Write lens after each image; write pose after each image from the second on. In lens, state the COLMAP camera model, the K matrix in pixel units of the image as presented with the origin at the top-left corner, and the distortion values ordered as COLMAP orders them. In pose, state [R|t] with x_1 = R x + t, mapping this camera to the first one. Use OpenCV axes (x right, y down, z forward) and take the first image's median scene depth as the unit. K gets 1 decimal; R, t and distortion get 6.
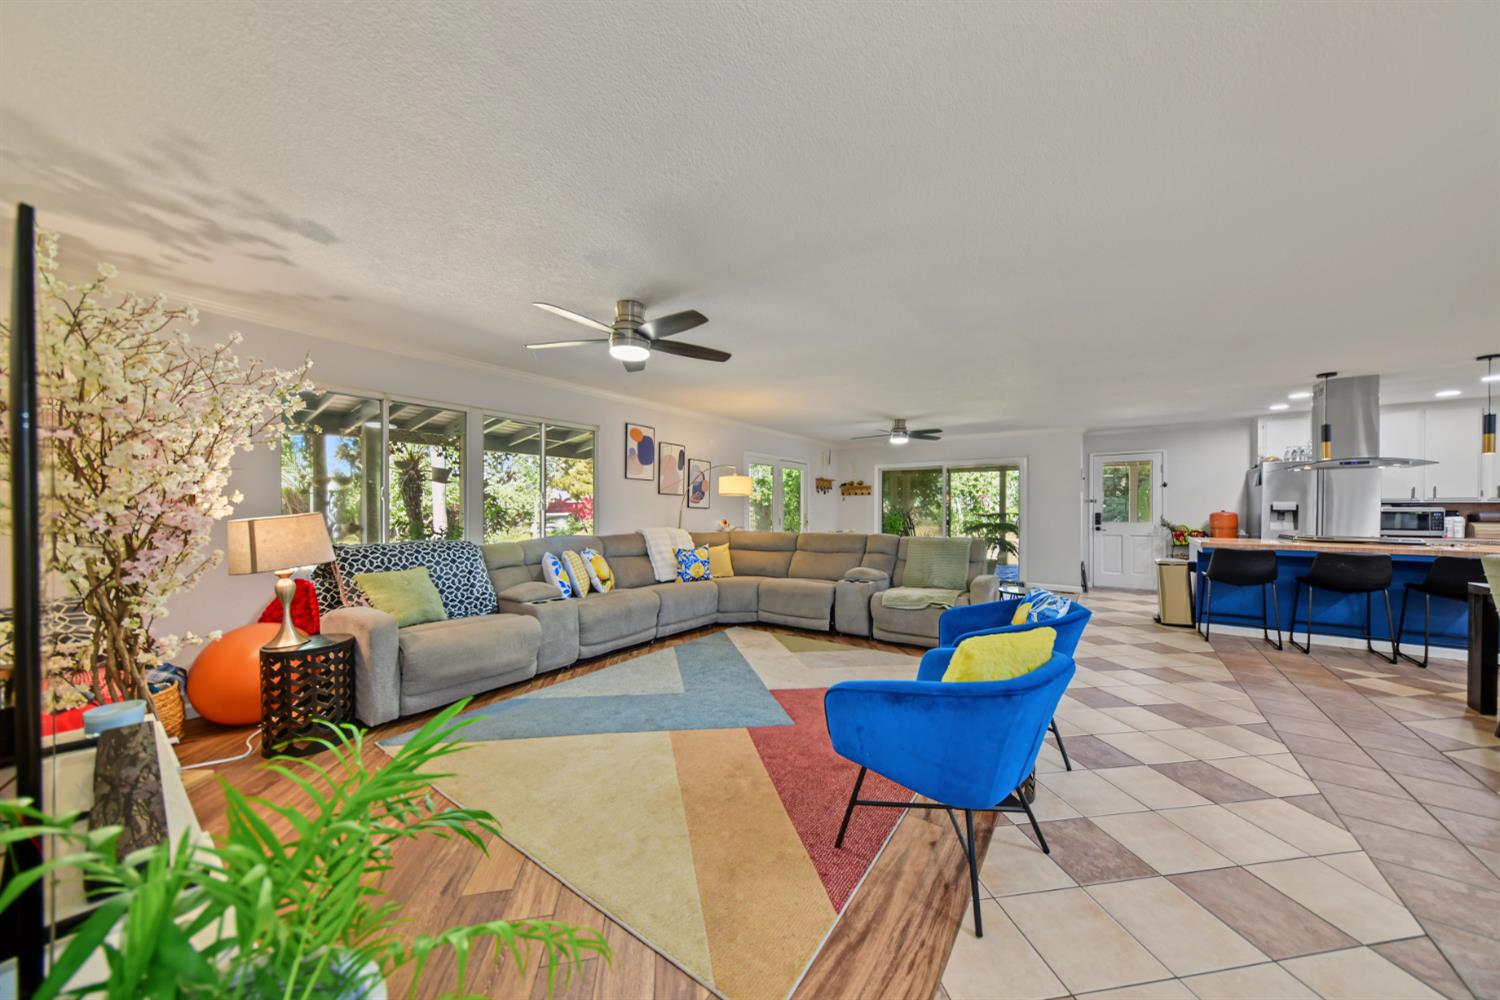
lens RADIAL K [[492.1, 0, 760.5], [0, 492.1, 512.5], [0, 0, 1]] dist [-0.003139, 0.000134]
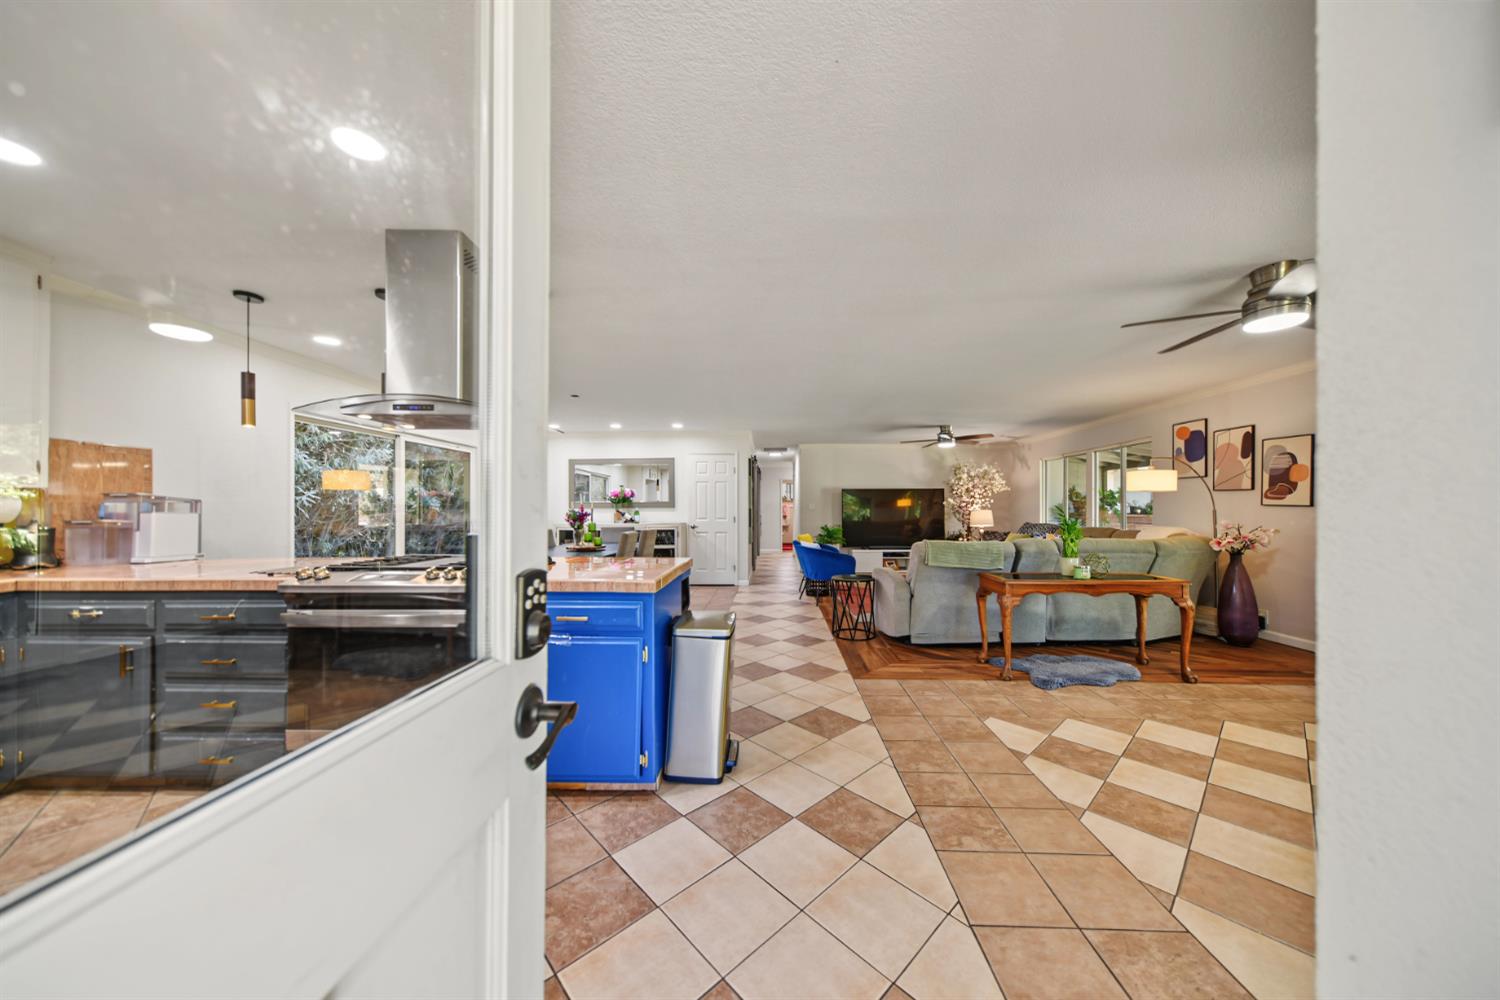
lens RADIAL K [[492.1, 0, 747.6], [0, 492.1, 503.8], [0, 0, 1]] dist [-0.003139, 0.000134]
pose [[-0.839793, 0.008249, -0.542845, 1.030480], [0.010493, 0.999944, -0.001038, -0.023215], [0.542806, -0.006567, -0.839832, 1.361715]]
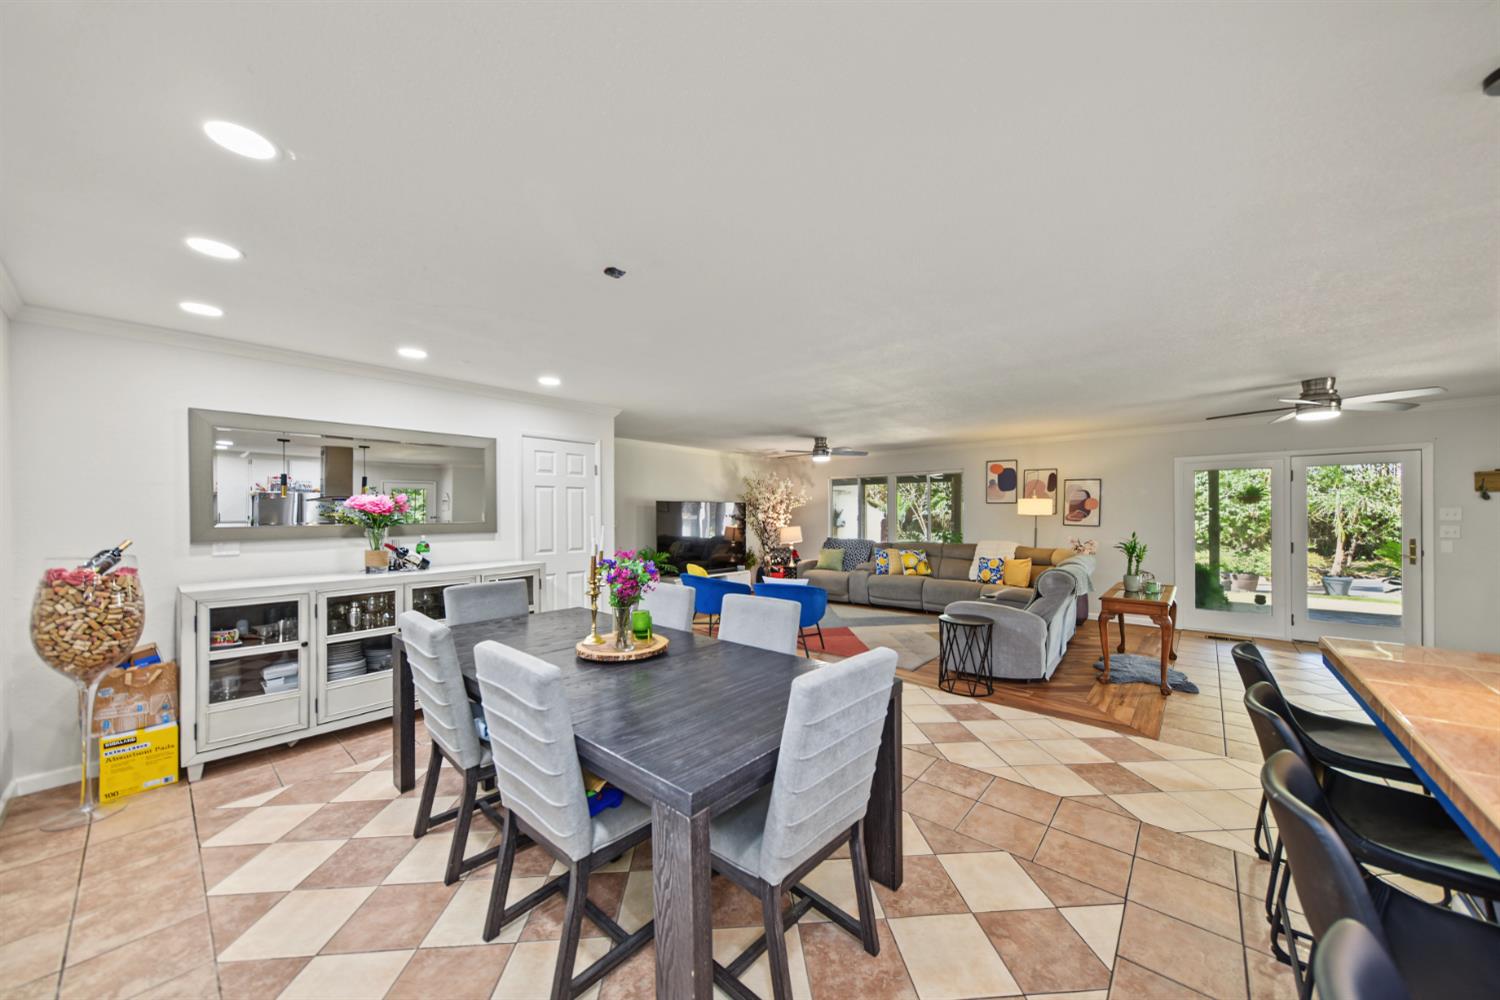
lens RADIAL K [[521.1, 0, 755.7], [0, 521.1, 508.8], [0, 0, 1]] dist [0.000424, 0.000291]
pose [[-0.089621, -0.001398, -0.995975, 1.187584], [0.000995, 0.999998, -0.001493, -0.051145], [0.995975, -0.001125, -0.089620, 0.490934]]
